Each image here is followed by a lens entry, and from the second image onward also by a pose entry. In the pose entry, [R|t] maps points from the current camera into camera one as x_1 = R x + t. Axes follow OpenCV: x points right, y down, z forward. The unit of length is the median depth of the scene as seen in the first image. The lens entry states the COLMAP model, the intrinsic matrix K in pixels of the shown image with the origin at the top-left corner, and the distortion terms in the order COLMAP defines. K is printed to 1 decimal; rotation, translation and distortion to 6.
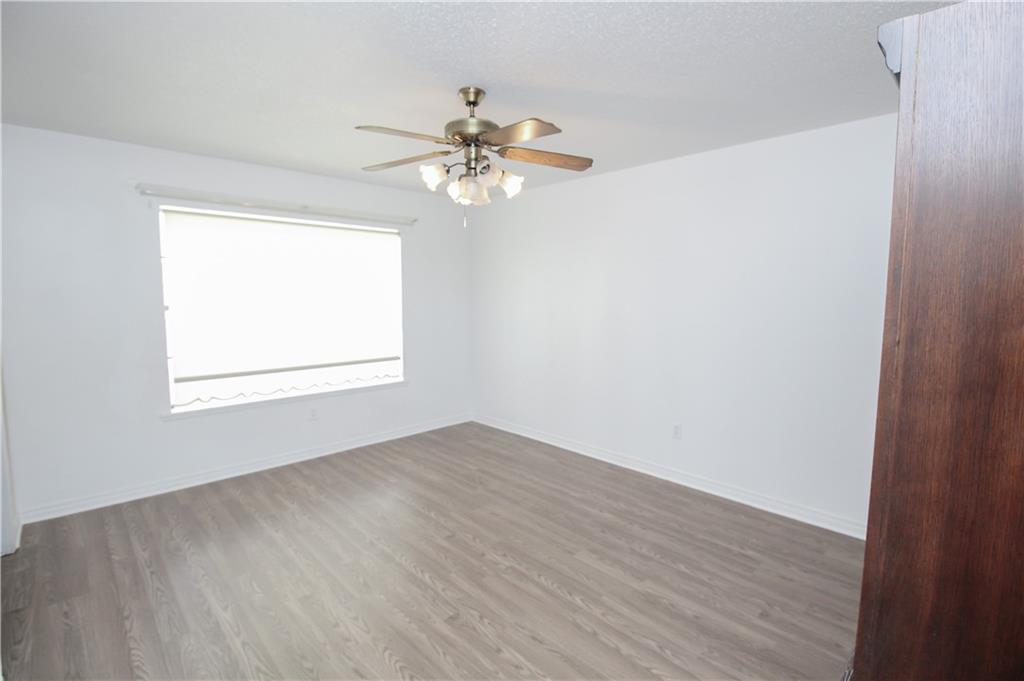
lens RADIAL K [[495.9, 0, 511.7], [0, 495.9, 332.1], [0, 0, 1]] dist [-0.000170, -0.000328]
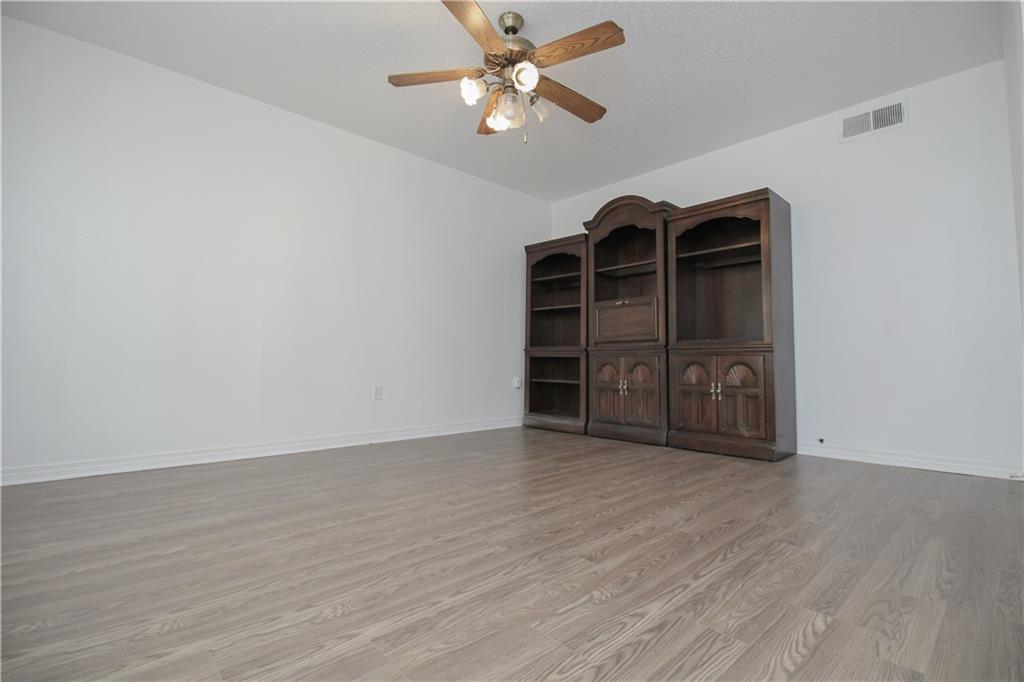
lens RADIAL K [[495.9, 0, 511.7], [0, 495.9, 332.6], [0, 0, 1]] dist [-0.000170, -0.000328]
pose [[-0.030153, 0.076084, 0.996645, -1.131312], [0.078202, 0.994222, -0.073533, 0.256401], [-0.996481, 0.075722, -0.035929, 1.108834]]
